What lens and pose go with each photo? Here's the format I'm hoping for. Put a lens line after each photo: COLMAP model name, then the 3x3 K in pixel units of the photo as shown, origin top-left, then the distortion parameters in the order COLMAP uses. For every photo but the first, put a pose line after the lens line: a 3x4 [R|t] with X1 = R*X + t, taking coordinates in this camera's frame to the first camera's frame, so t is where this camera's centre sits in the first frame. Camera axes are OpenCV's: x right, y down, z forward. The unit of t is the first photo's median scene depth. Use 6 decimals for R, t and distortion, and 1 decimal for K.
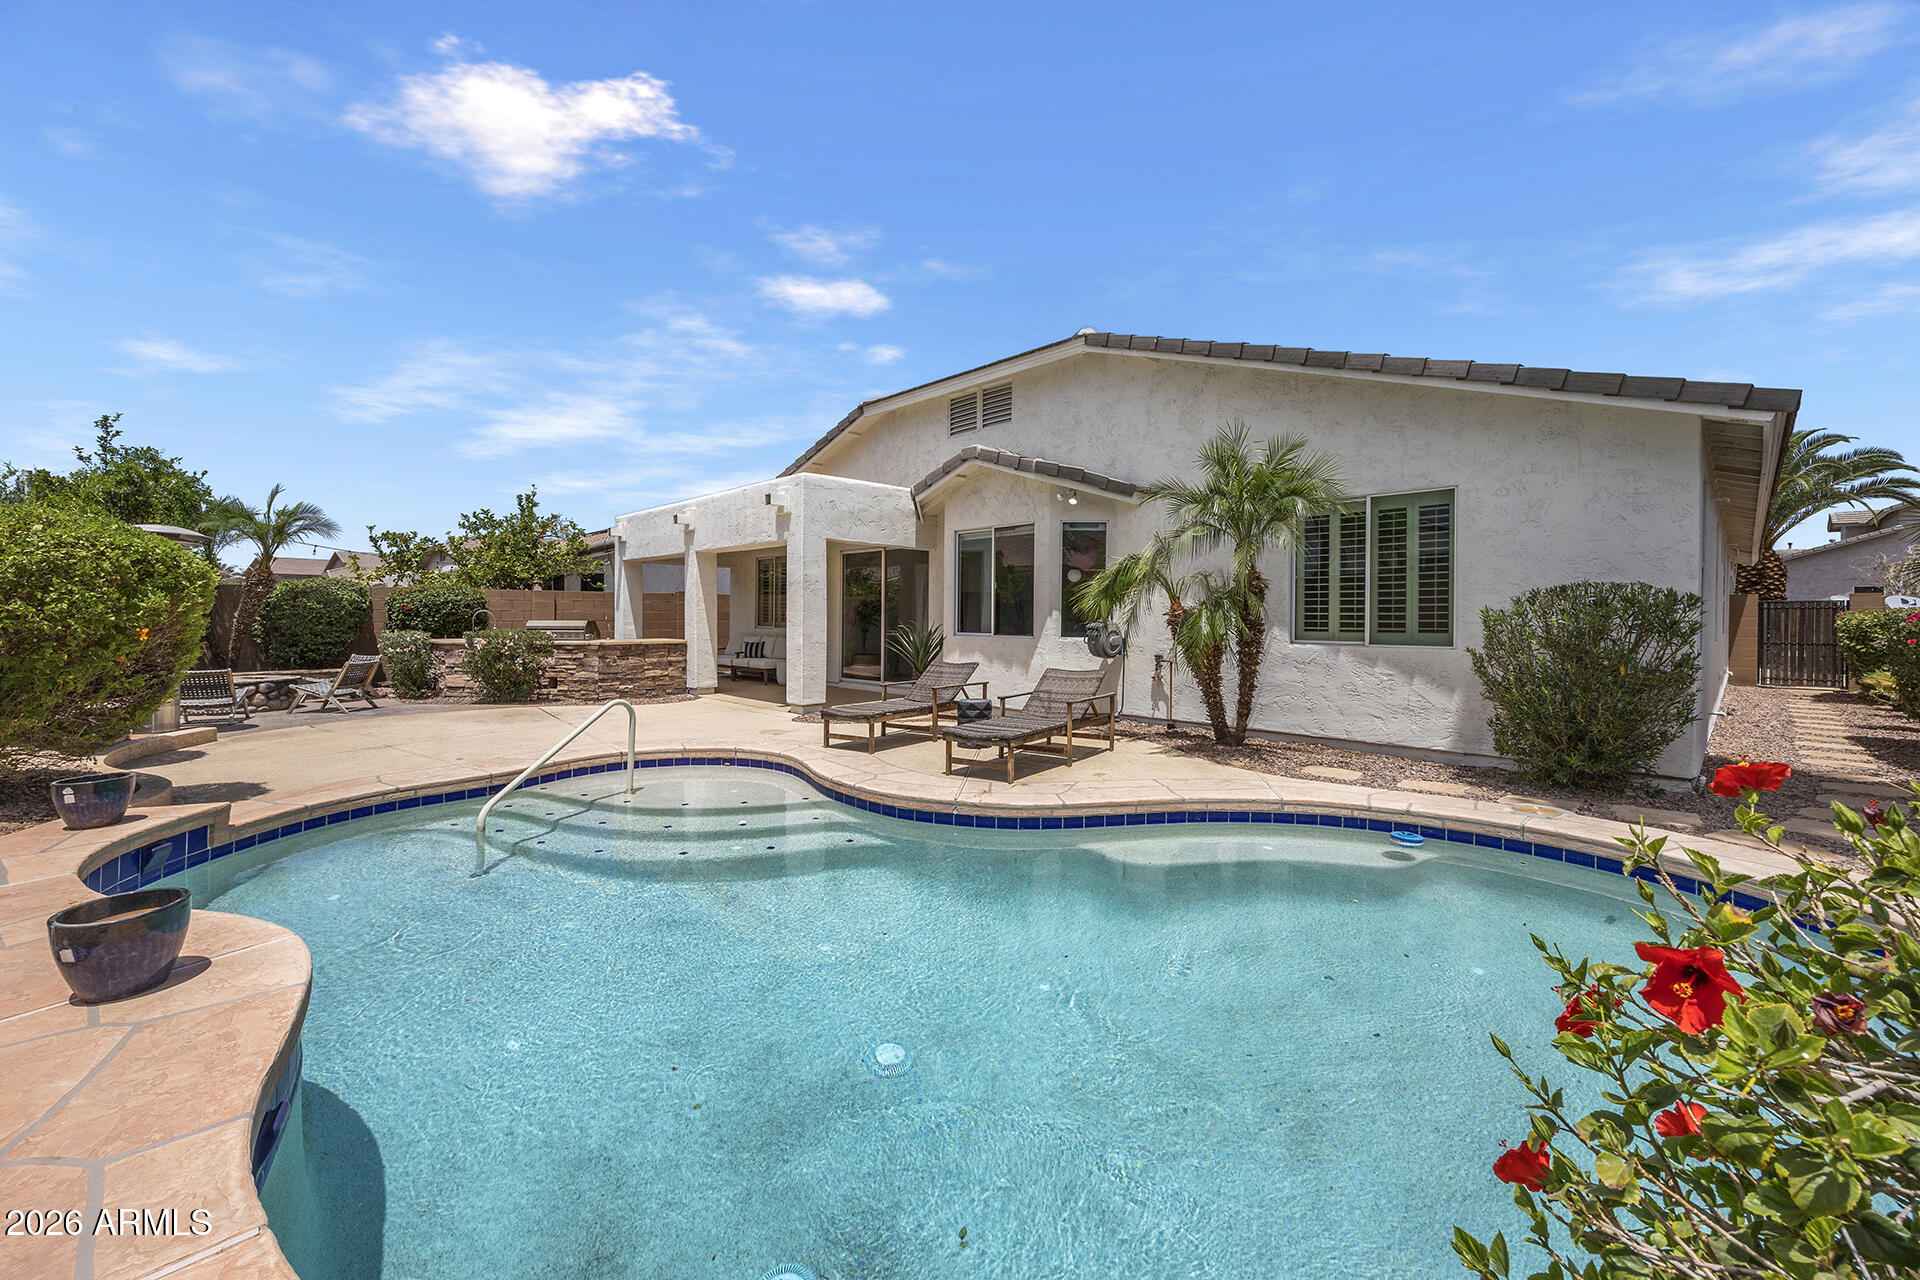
lens RADIAL K [[777.9, 0, 988.9], [0, 777.9, 604.0], [0, 0, 1]] dist [-0.002596, -0.000166]
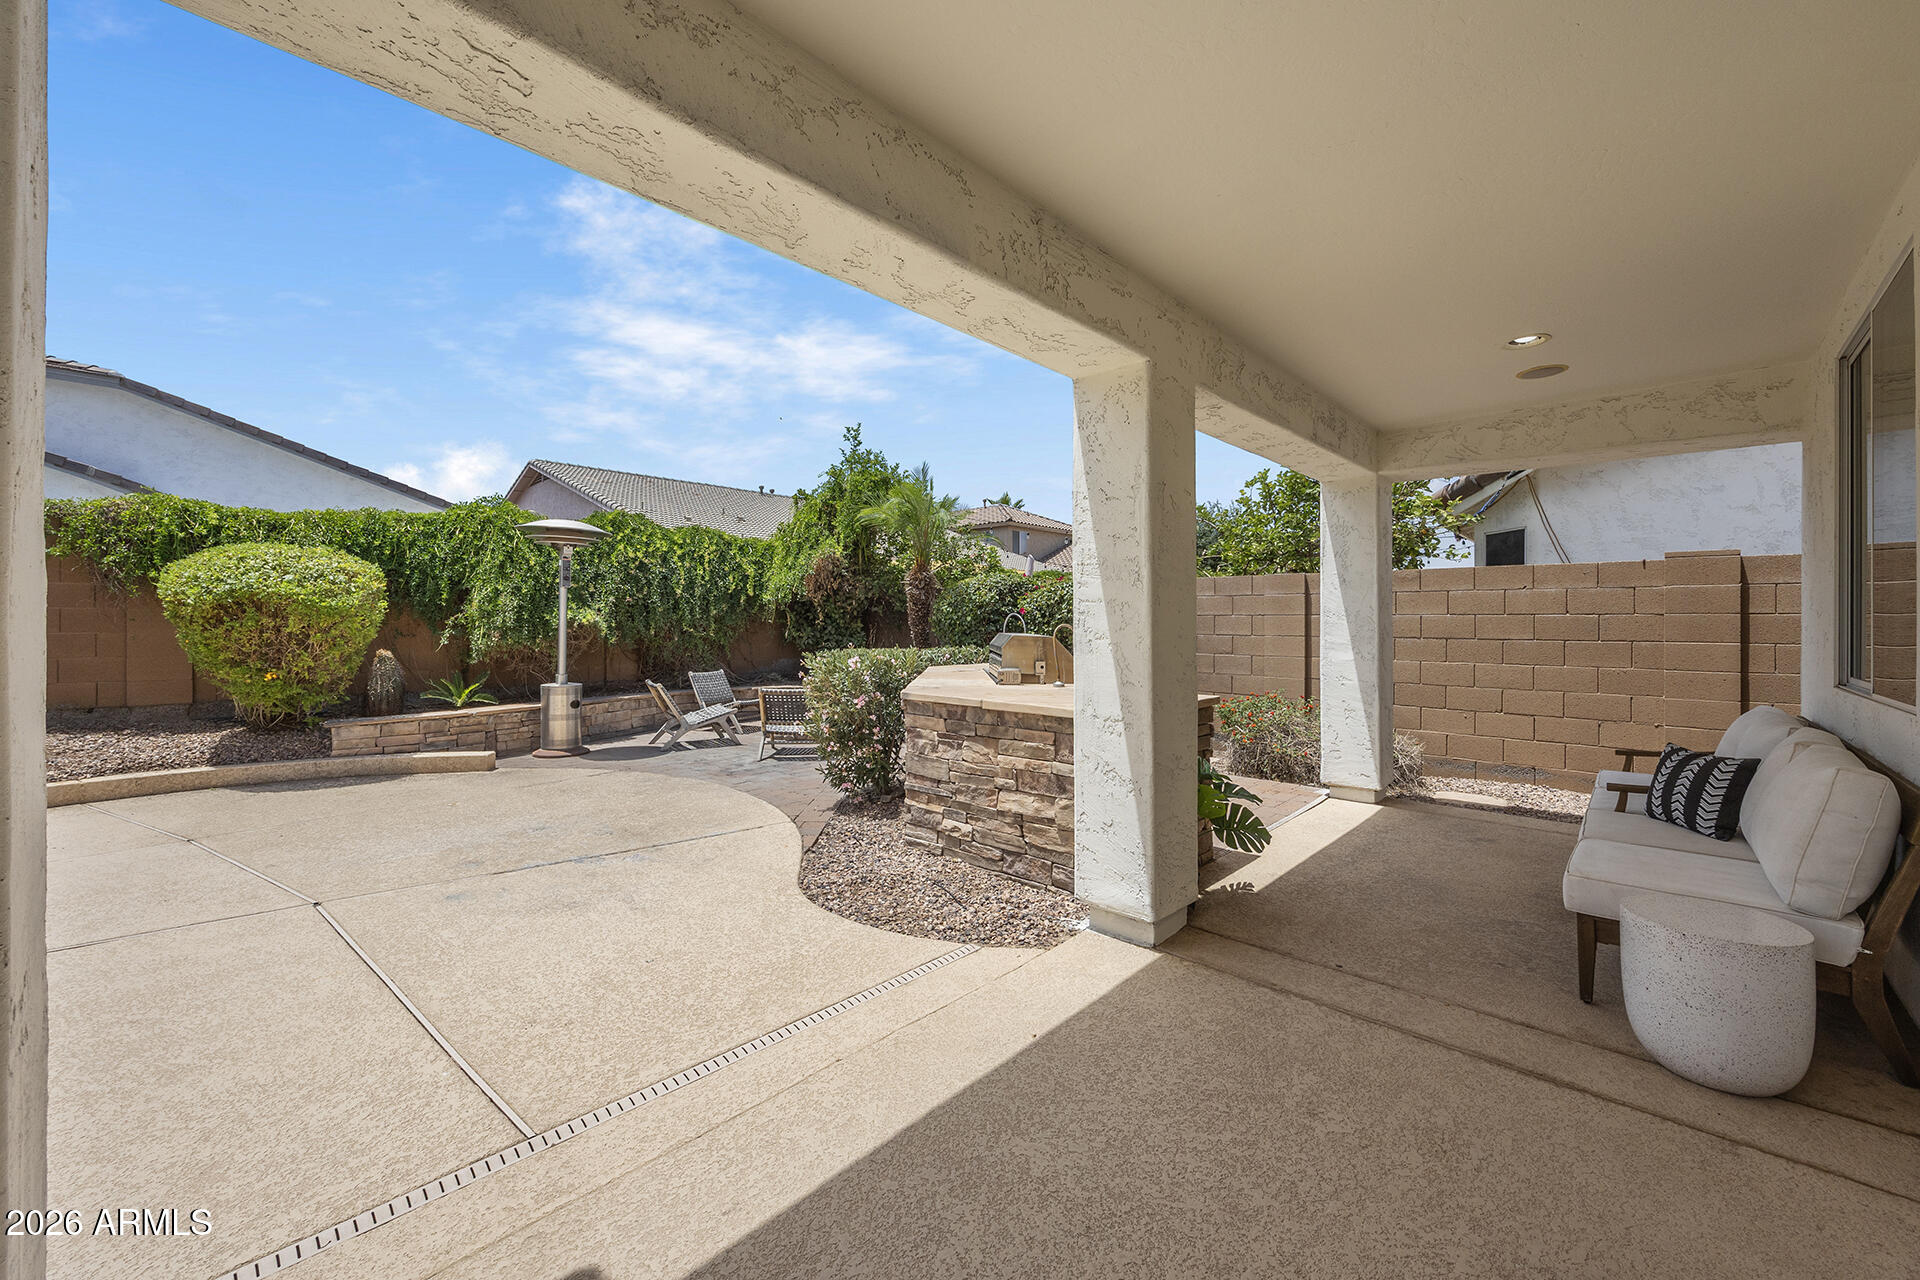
lens RADIAL K [[777.9, 0, 988.9], [0, 777.9, 604.0], [0, 0, 1]] dist [-0.002596, -0.000166]
pose [[0.026163, -0.023205, -0.999388, -0.116267], [0.008246, 0.999702, -0.022997, 0.014978], [0.999624, -0.007639, 0.026347, 1.028305]]
